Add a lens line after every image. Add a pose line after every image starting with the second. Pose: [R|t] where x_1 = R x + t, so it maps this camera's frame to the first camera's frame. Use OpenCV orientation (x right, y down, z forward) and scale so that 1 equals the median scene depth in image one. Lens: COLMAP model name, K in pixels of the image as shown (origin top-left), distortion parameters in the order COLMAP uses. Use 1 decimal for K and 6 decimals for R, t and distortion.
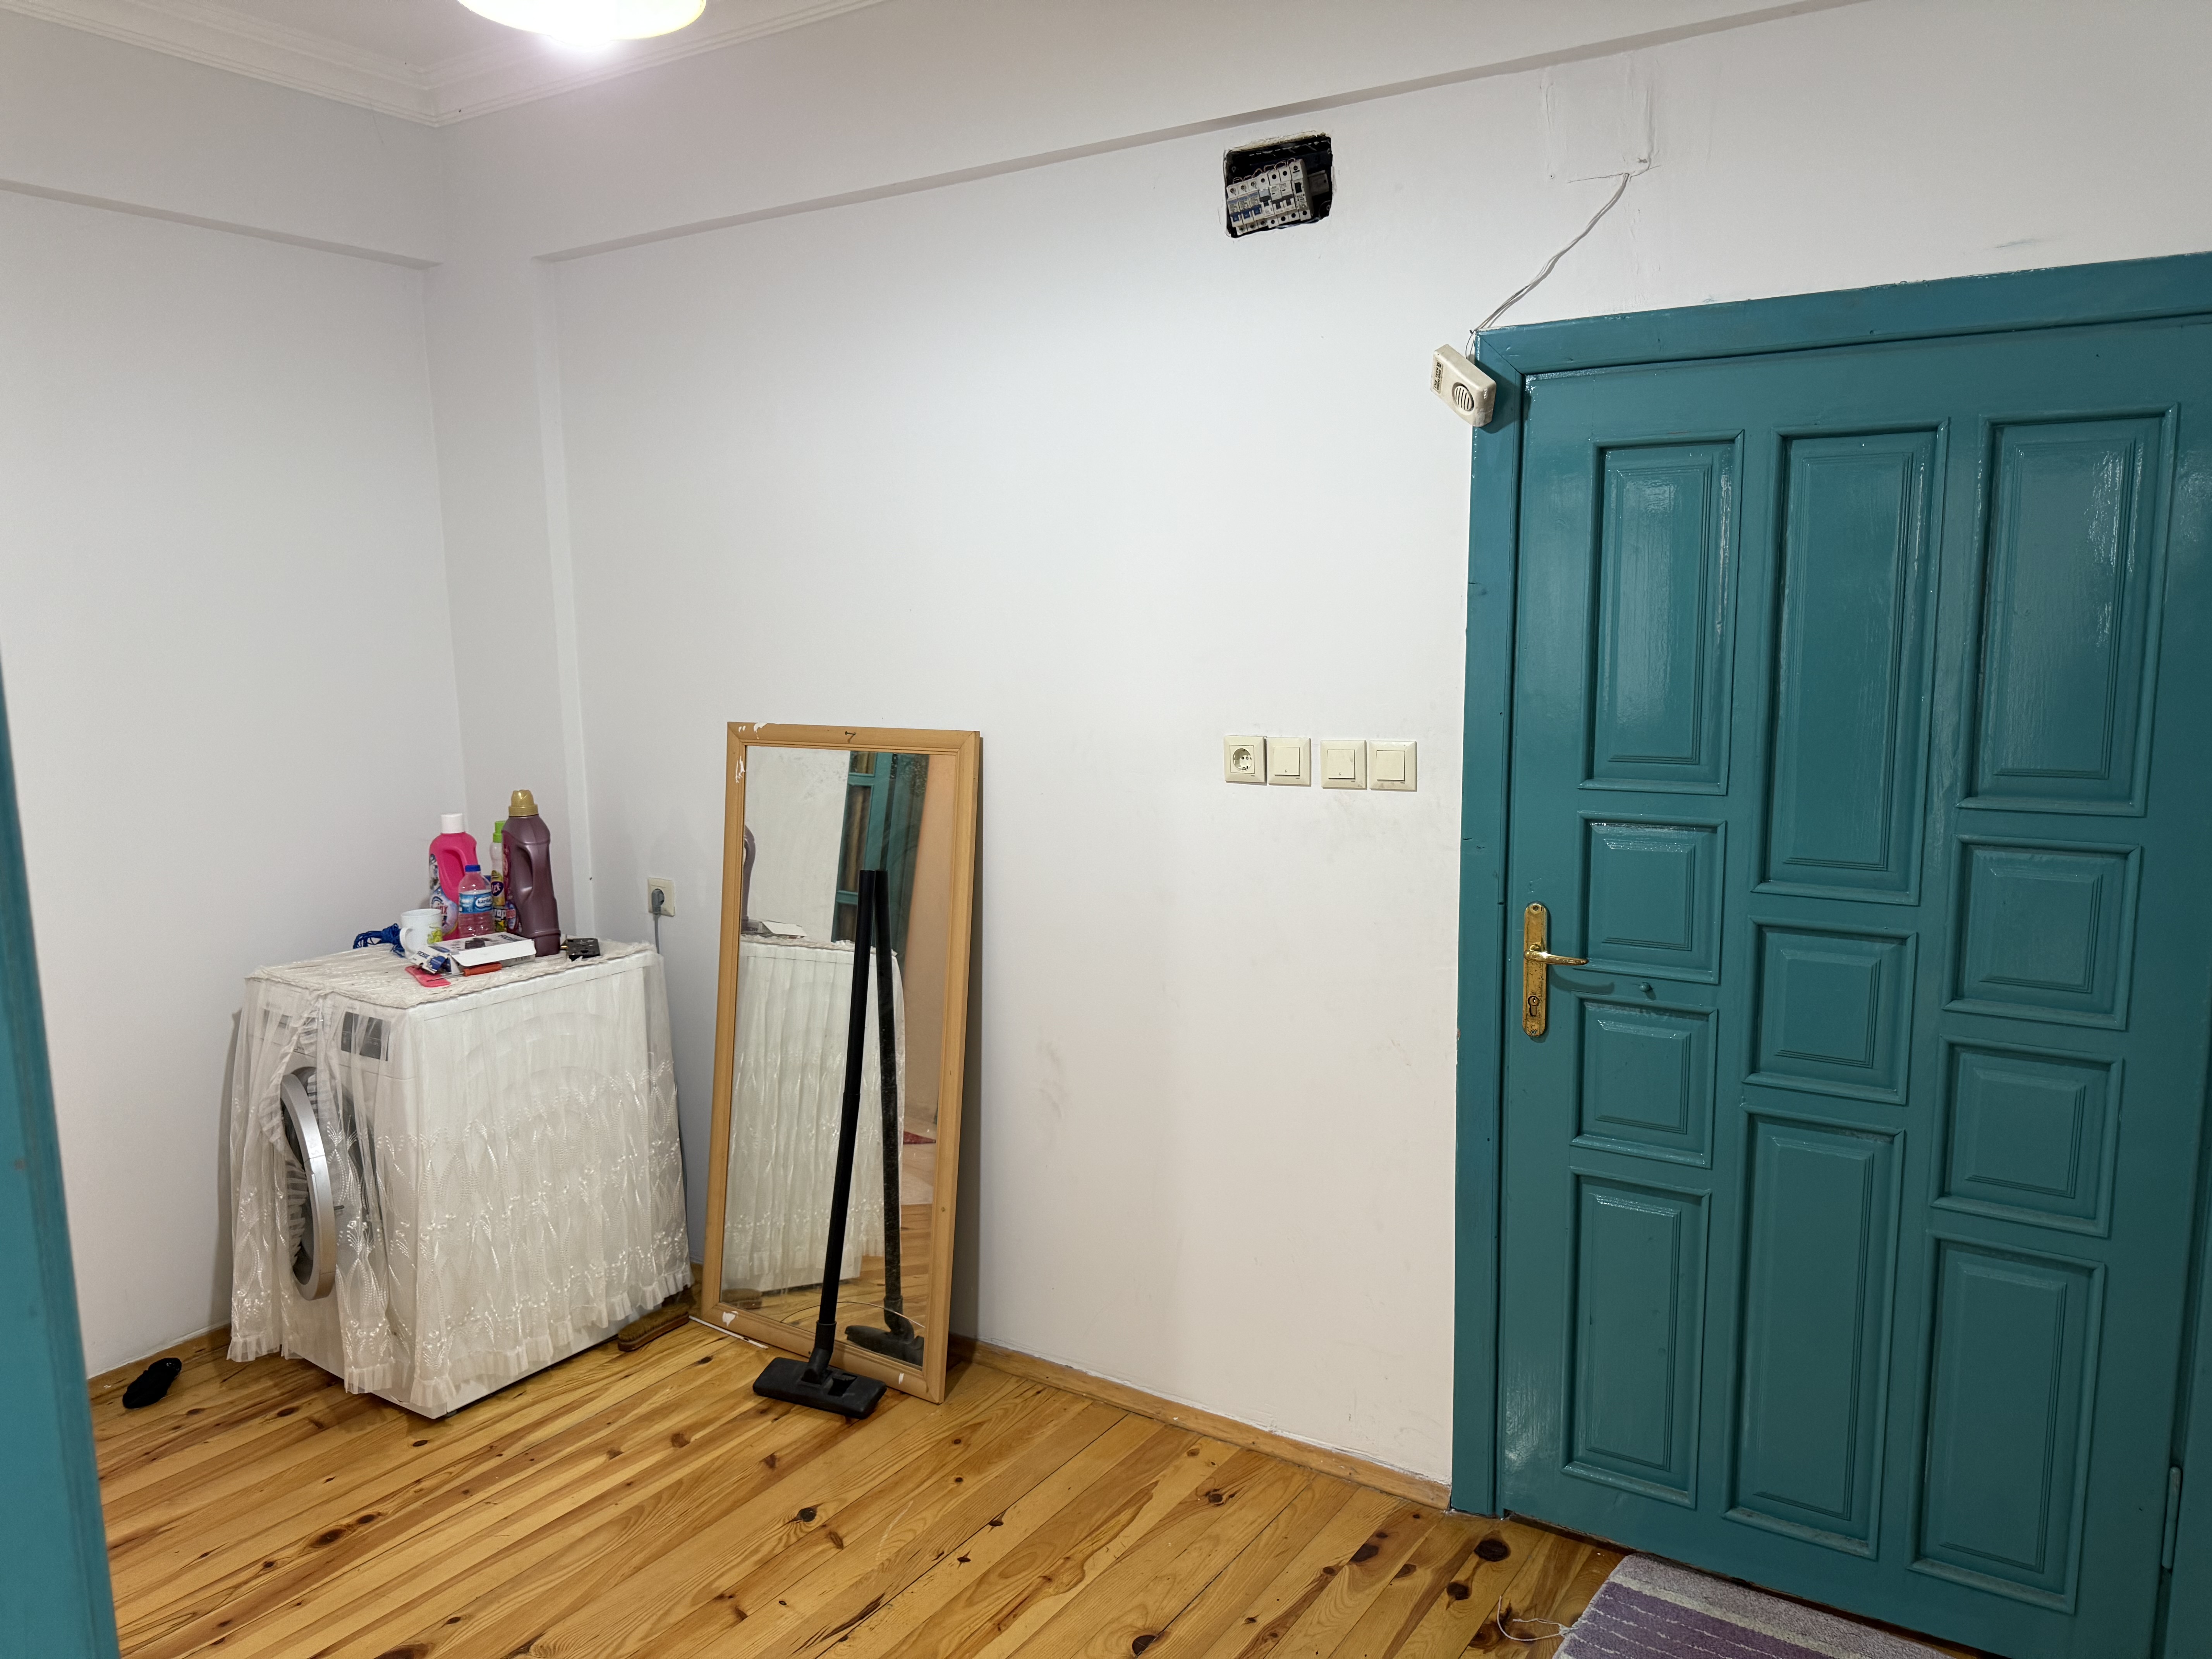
lens RADIAL K [[1542.8, 0, 1098.9], [0, 1542.8, 838.7], [0, 0, 1]] dist [0.034521, -0.009913]
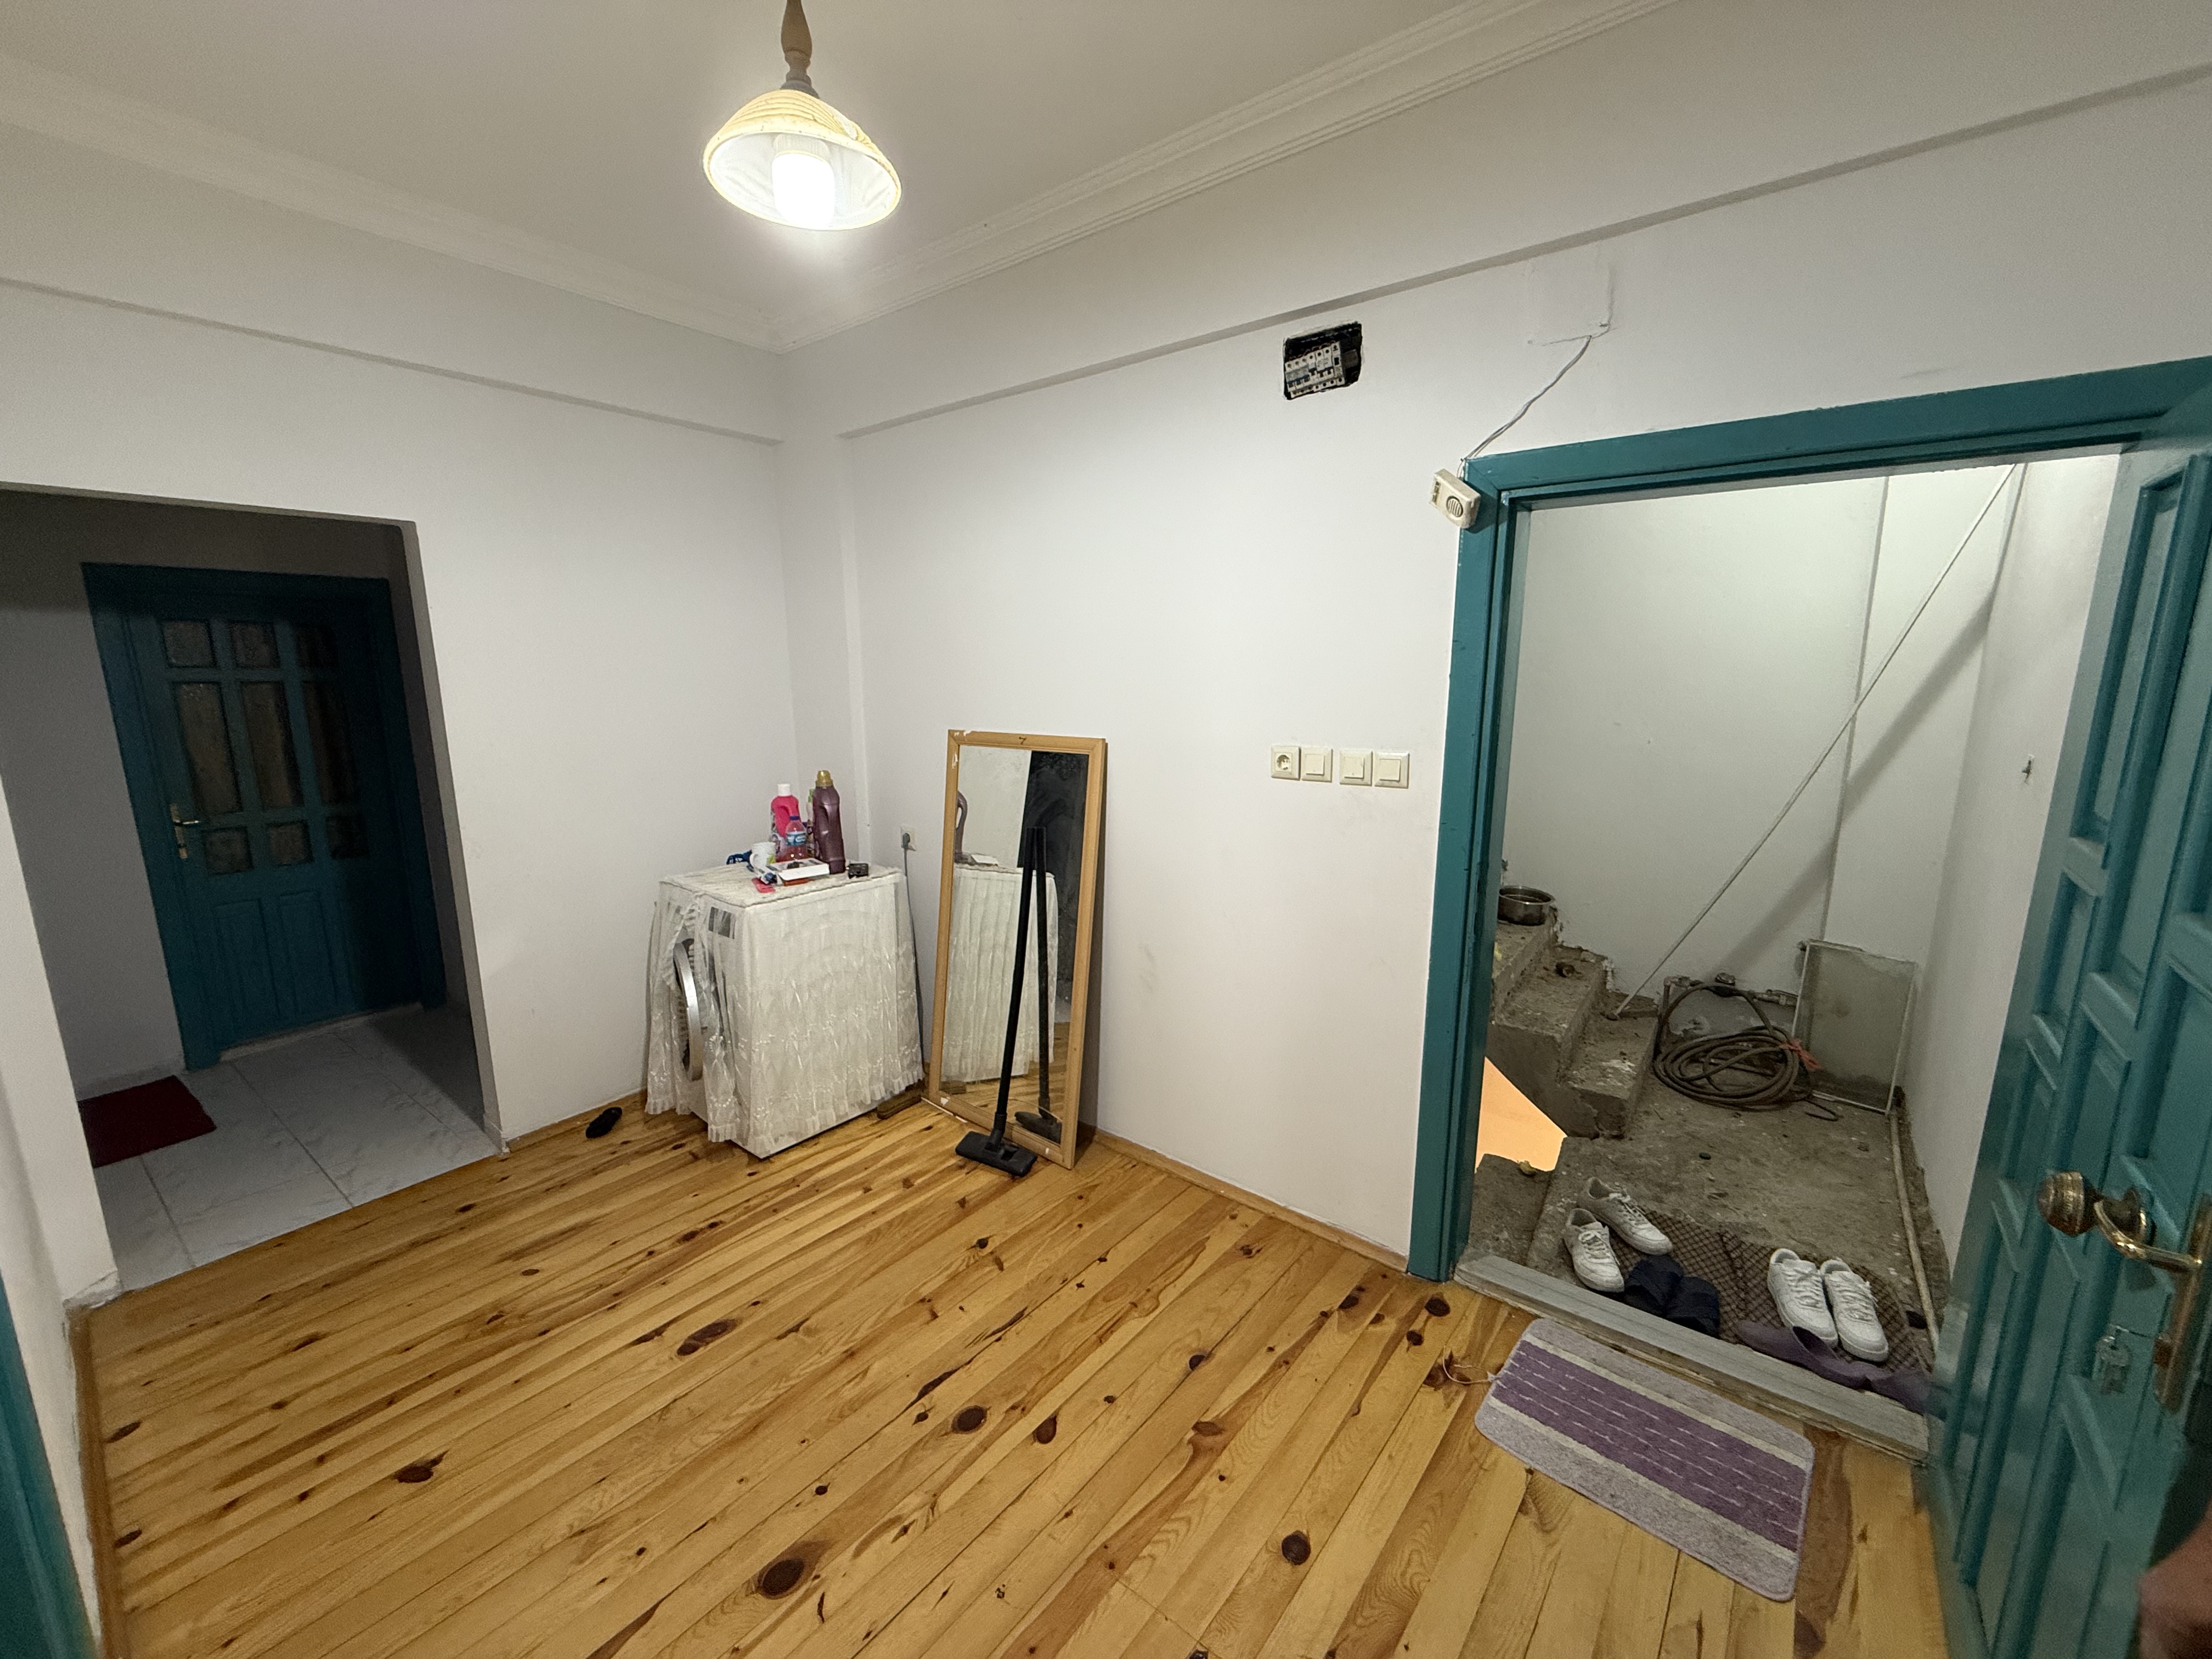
lens RADIAL K [[887.6, 0, 1104.4], [0, 887.6, 831.0], [0, 0, 1]] dist [-0.007061, 0.000189]
pose [[0.995675, 0.028393, -0.088459, 0.000683], [-0.025128, 0.998969, 0.037807, -0.014048], [0.089441, -0.035421, 0.995362, 0.145505]]
